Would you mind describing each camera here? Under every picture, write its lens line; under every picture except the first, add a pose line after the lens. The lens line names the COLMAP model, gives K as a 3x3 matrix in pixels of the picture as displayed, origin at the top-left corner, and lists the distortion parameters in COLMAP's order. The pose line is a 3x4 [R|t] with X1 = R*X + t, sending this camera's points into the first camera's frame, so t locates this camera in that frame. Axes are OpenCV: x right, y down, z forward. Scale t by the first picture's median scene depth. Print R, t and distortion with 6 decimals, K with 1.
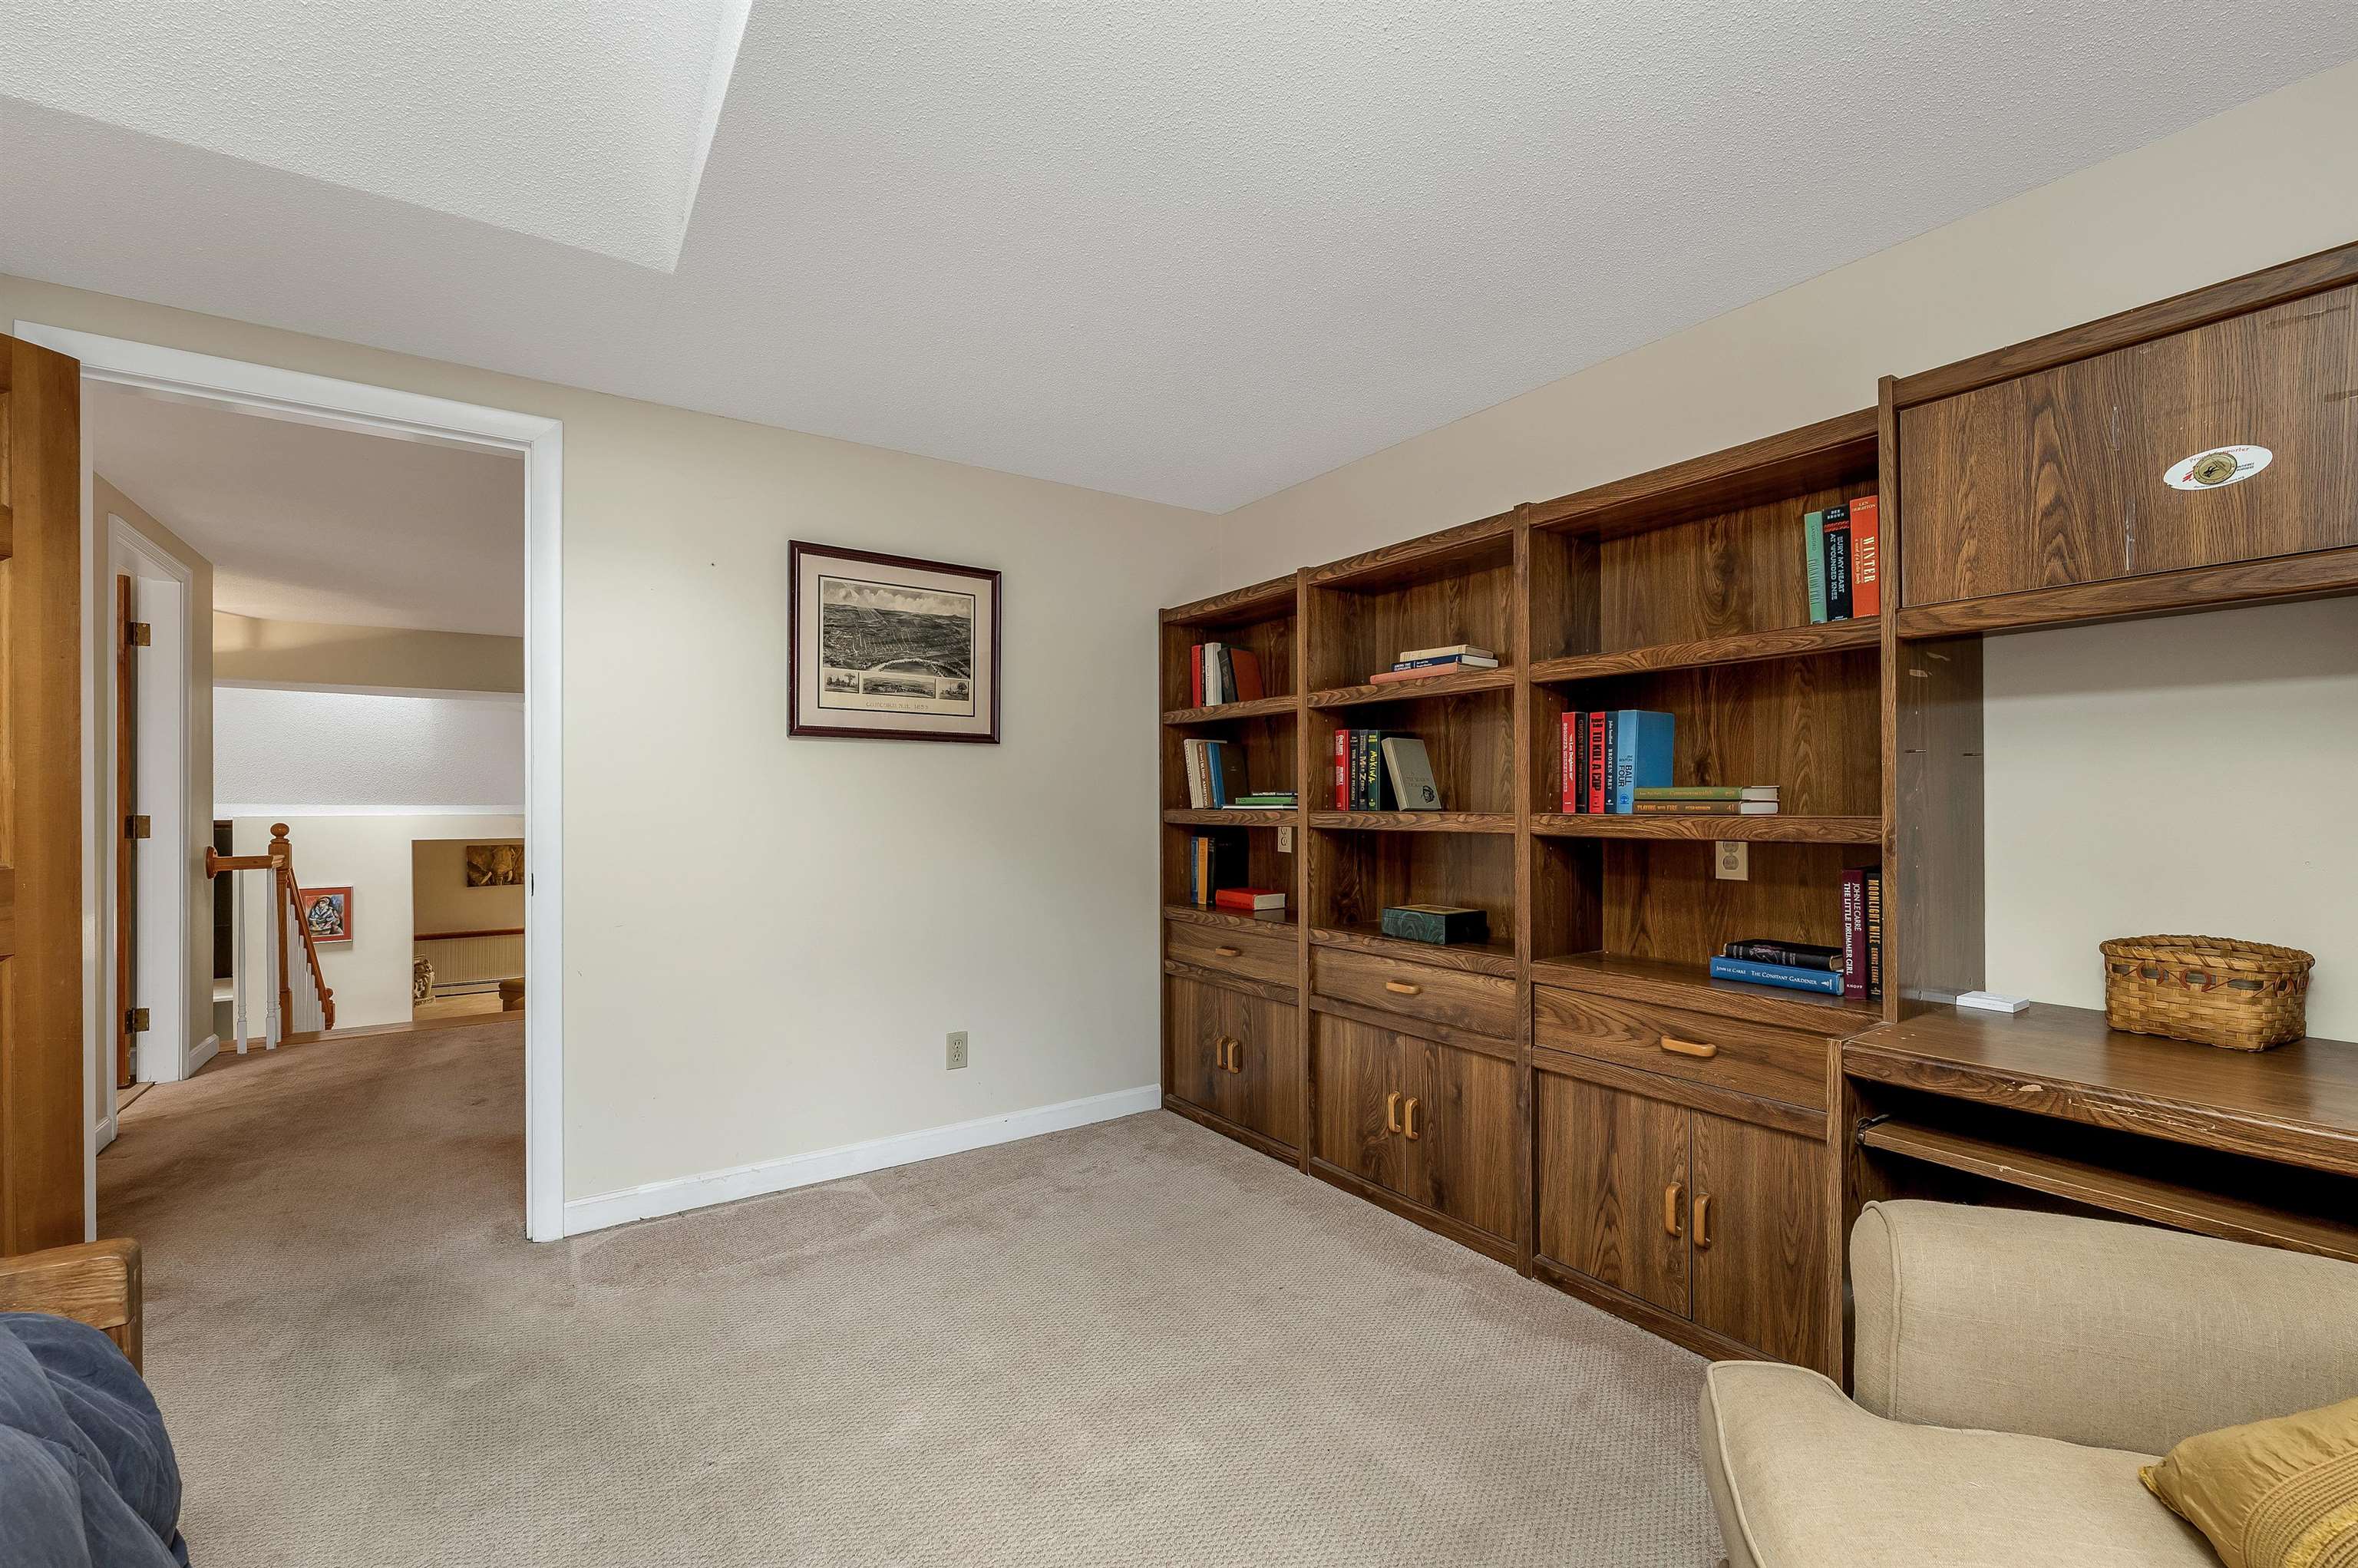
lens RADIAL K [[991.9, 0, 1165.5], [0, 991.9, 810.4], [0, 0, 1]] dist [-0.001541, -0.000280]
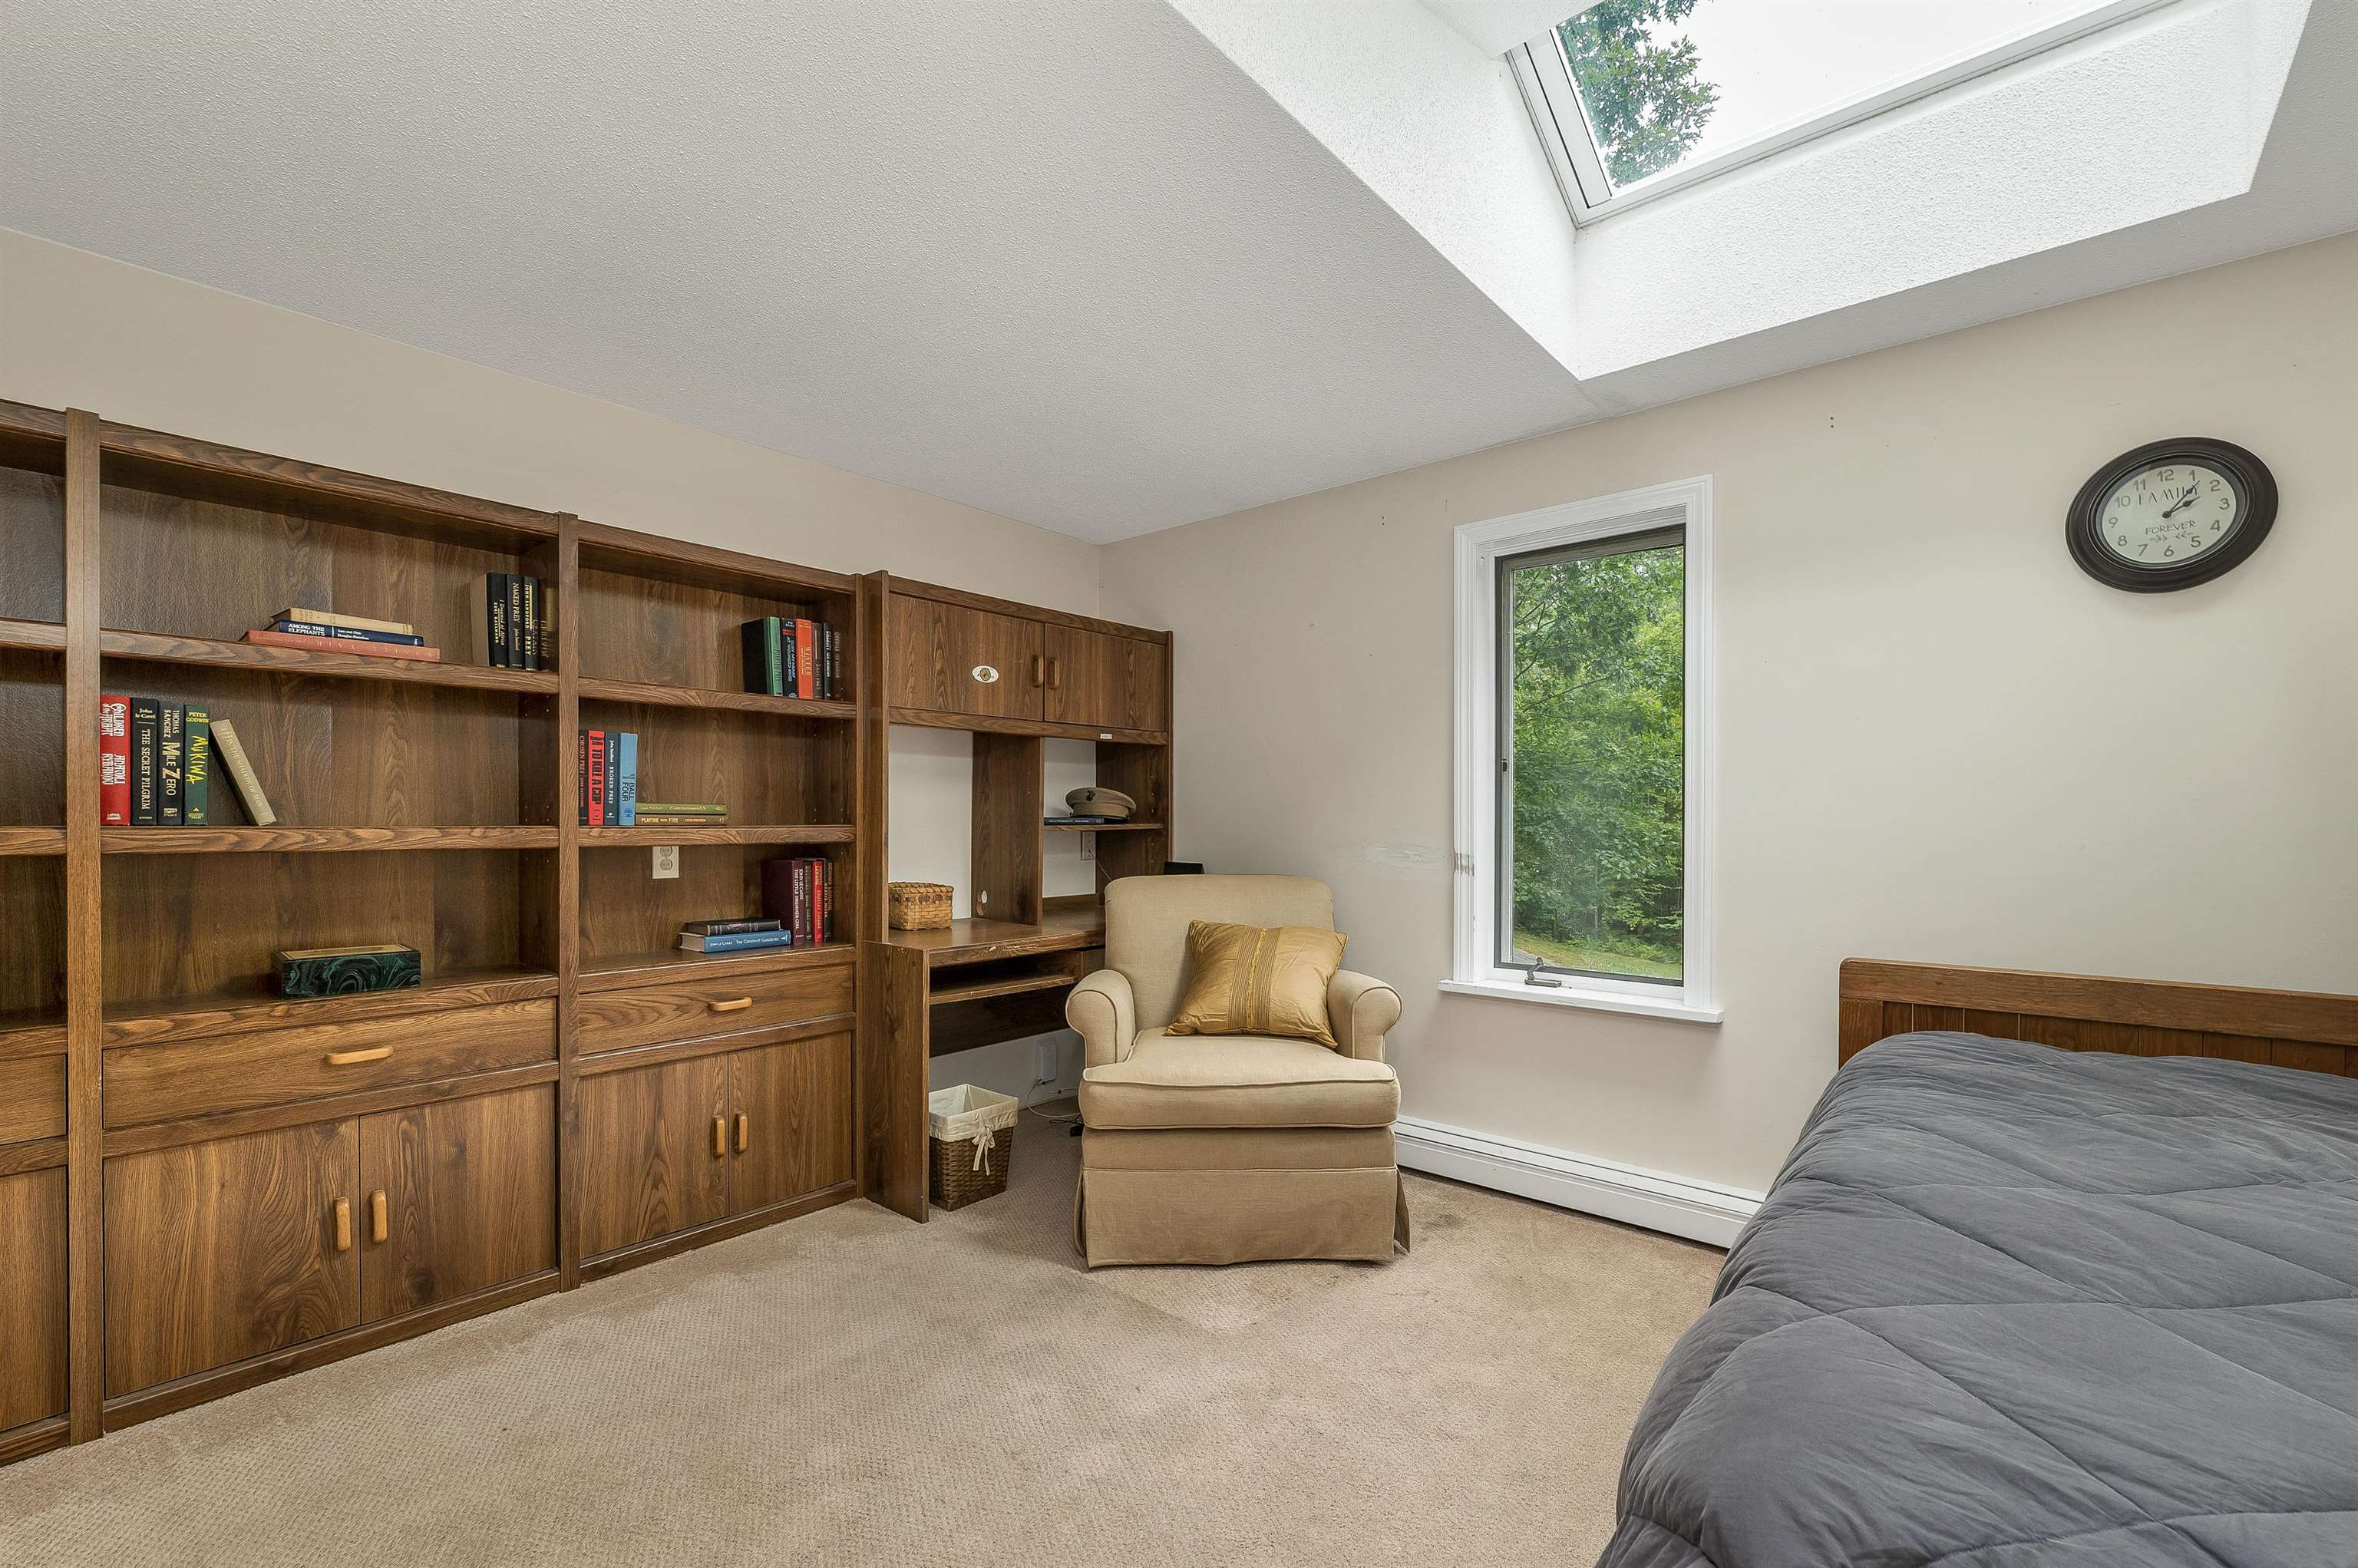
lens RADIAL K [[991.2, 0, 1181.2], [0, 991.2, 843.9], [0, 0, 1]] dist [-0.000667, -0.000169]
pose [[-0.265220, -0.022485, 0.963926, -0.775253], [0.005346, 0.999678, 0.024790, -0.000492], [-0.964173, 0.011728, -0.265015, 0.686923]]
